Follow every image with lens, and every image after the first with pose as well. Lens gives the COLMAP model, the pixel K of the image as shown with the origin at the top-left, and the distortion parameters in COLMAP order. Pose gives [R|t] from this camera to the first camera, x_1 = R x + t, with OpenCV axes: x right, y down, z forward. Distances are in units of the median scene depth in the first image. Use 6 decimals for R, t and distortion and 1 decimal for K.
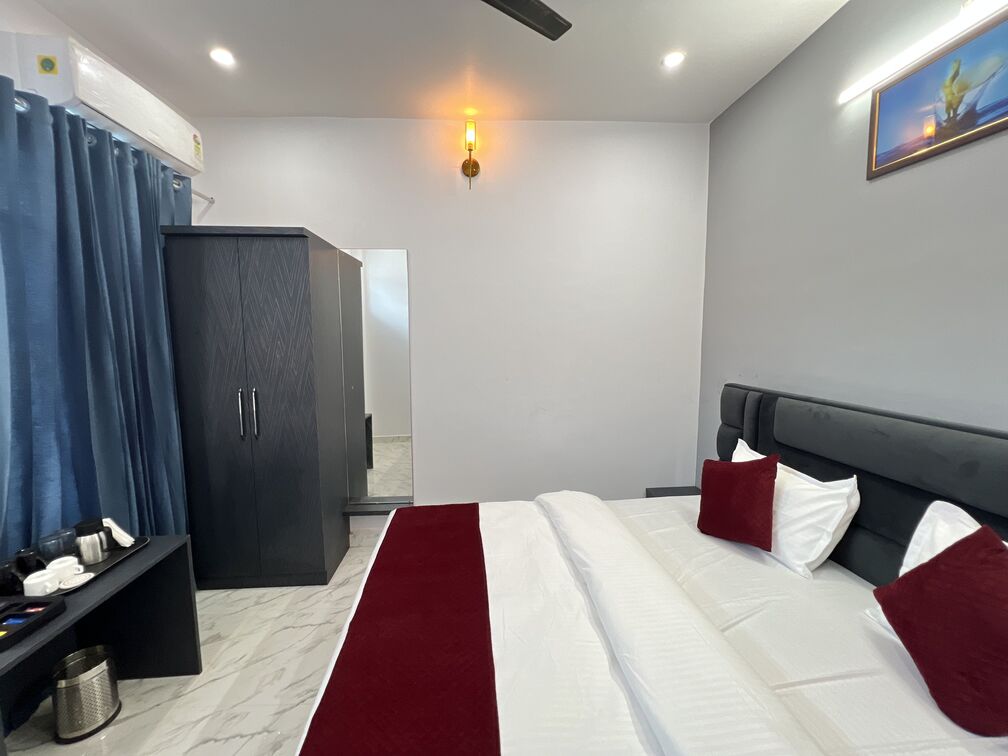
lens RADIAL K [[404.5, 0, 504.0], [0, 404.5, 378.0], [0, 0, 1]] dist [-0.000685, -0.000101]
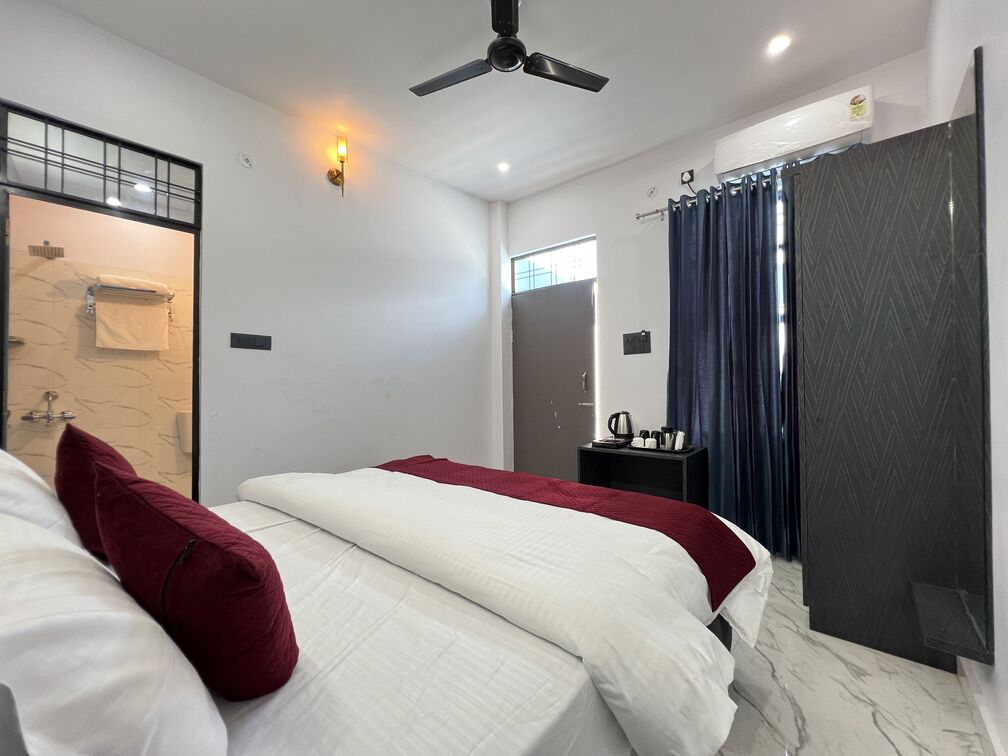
lens RADIAL K [[404.5, 0, 504.0], [0, 404.5, 378.0], [0, 0, 1]] dist [-0.000685, -0.000101]
pose [[-0.699479, -0.000576, -0.714653, 0.590621], [-0.063998, 0.996032, 0.061837, 0.061177], [0.711782, 0.088990, -0.696740, 1.355989]]
